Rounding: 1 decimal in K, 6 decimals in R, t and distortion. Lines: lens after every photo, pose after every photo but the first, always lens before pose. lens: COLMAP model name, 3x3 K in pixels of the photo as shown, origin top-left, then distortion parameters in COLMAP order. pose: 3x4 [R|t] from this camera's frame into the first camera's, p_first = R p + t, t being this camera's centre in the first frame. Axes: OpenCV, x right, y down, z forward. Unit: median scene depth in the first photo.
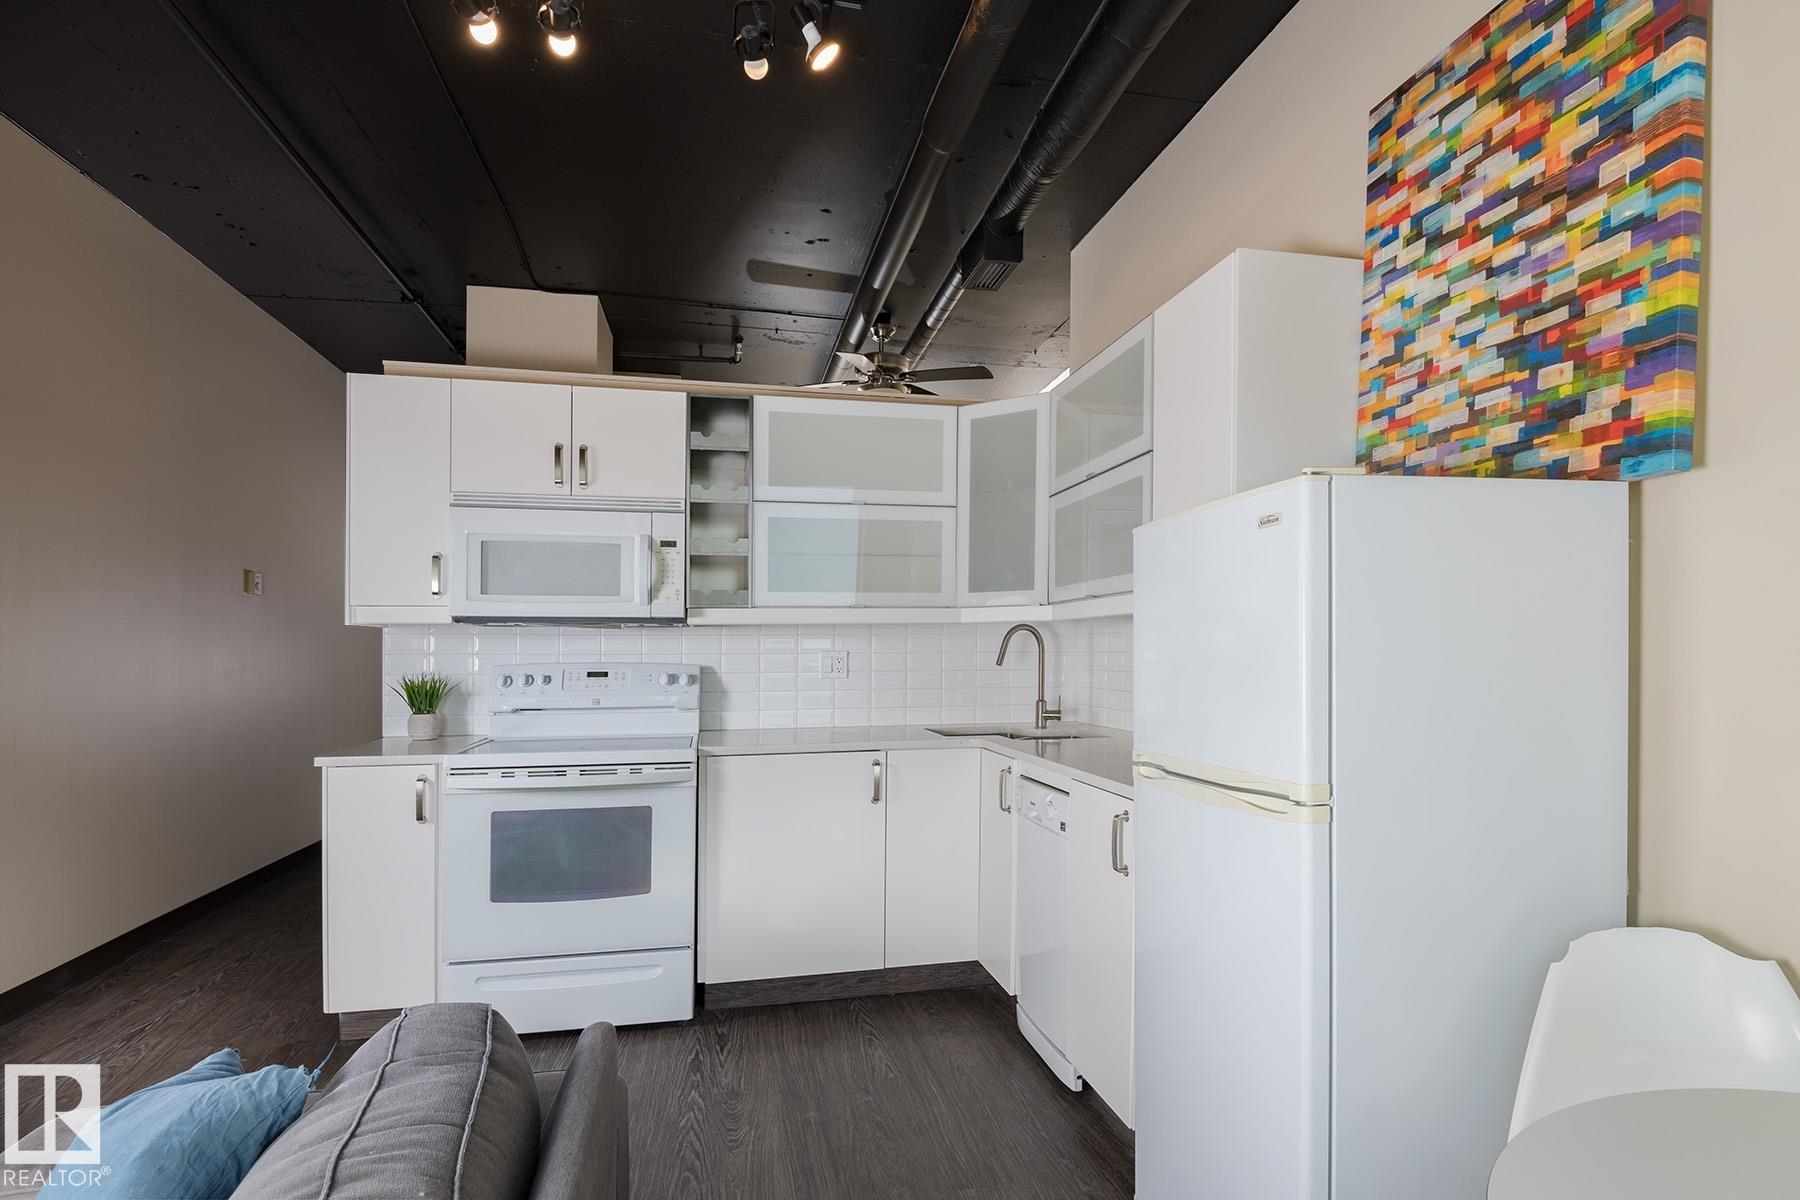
lens RADIAL K [[898.8, 0, 943.0], [0, 898.8, 660.1], [0, 0, 1]] dist [-0.002363, -0.001682]
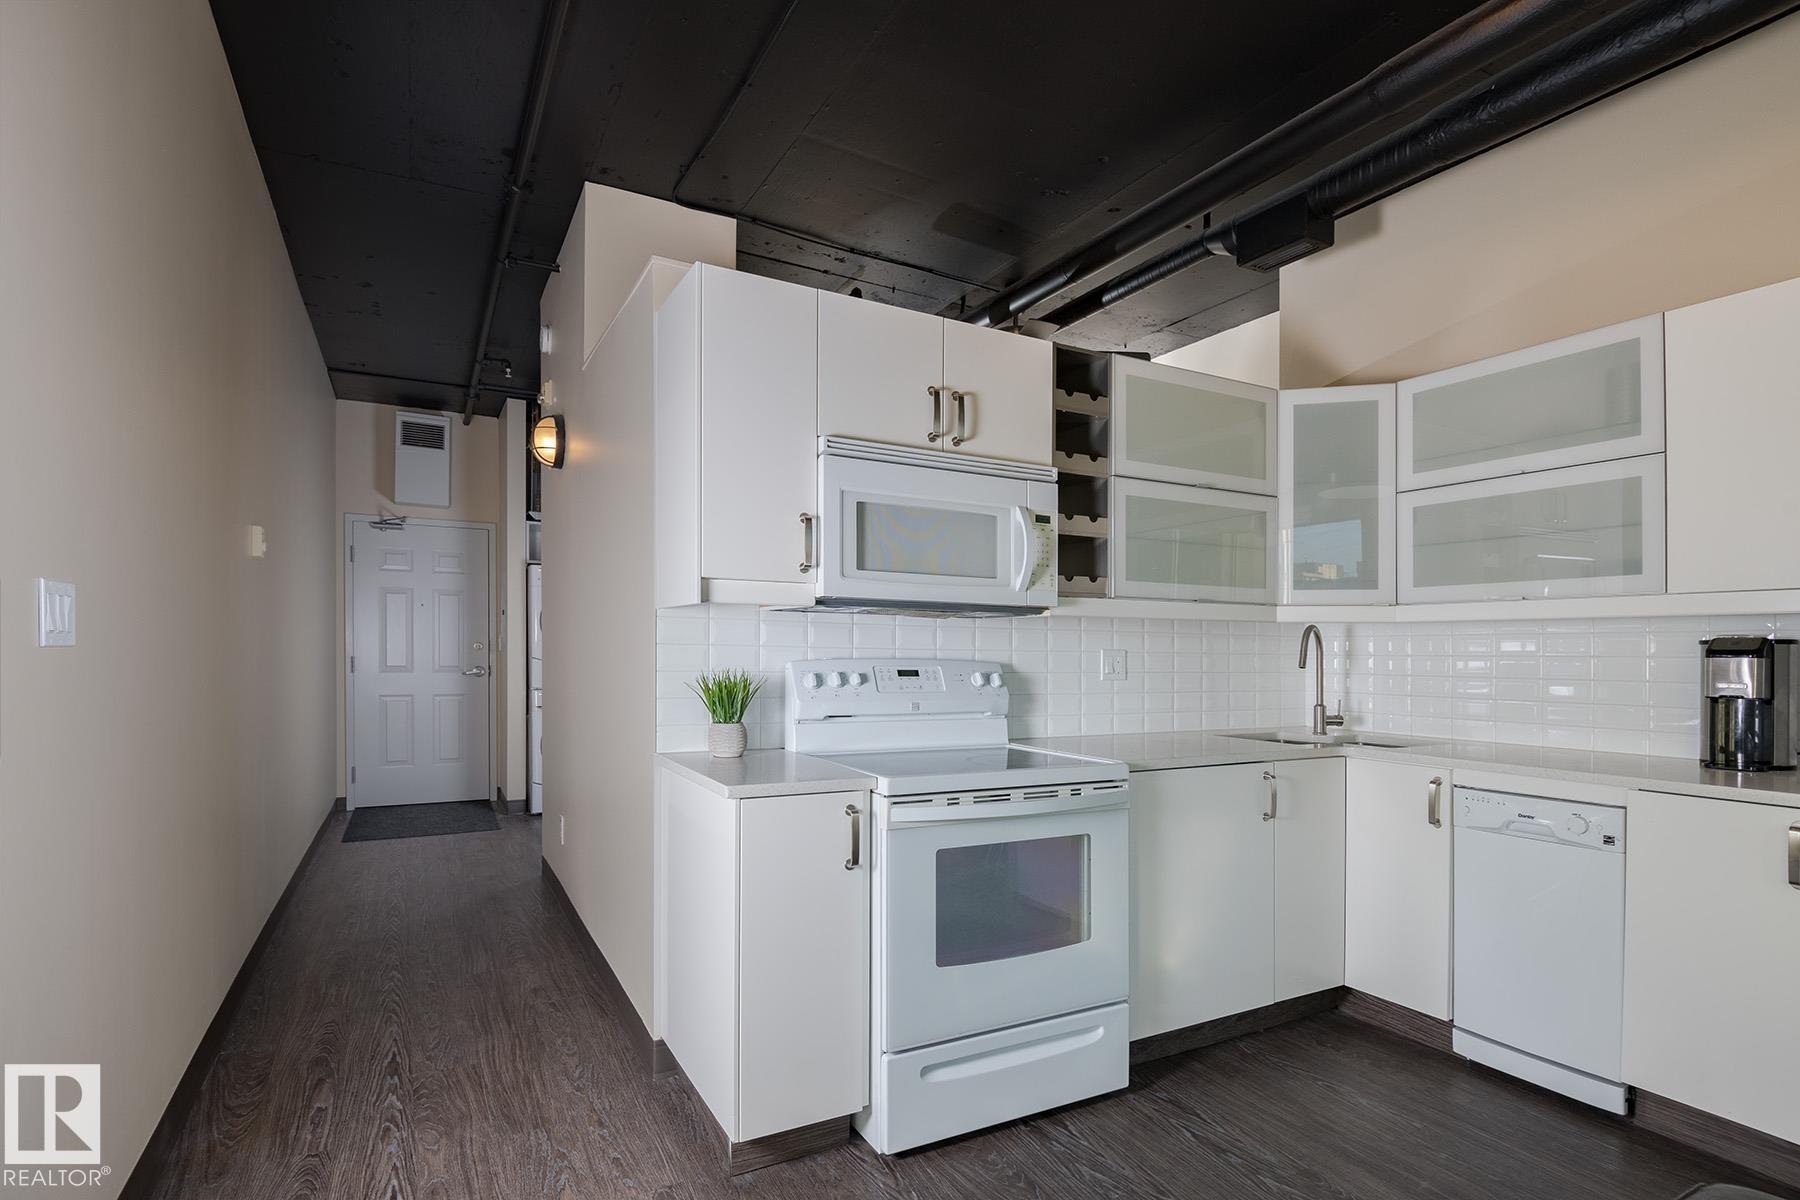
lens RADIAL K [[898.8, 0, 924.1], [0, 898.8, 653.0], [0, 0, 1]] dist [-0.002363, -0.001682]
pose [[0.961457, 0.015329, 0.274528, -0.640664], [-0.012310, 0.999843, -0.012716, 0.007952], [-0.274680, 0.008846, 0.961495, 0.225037]]
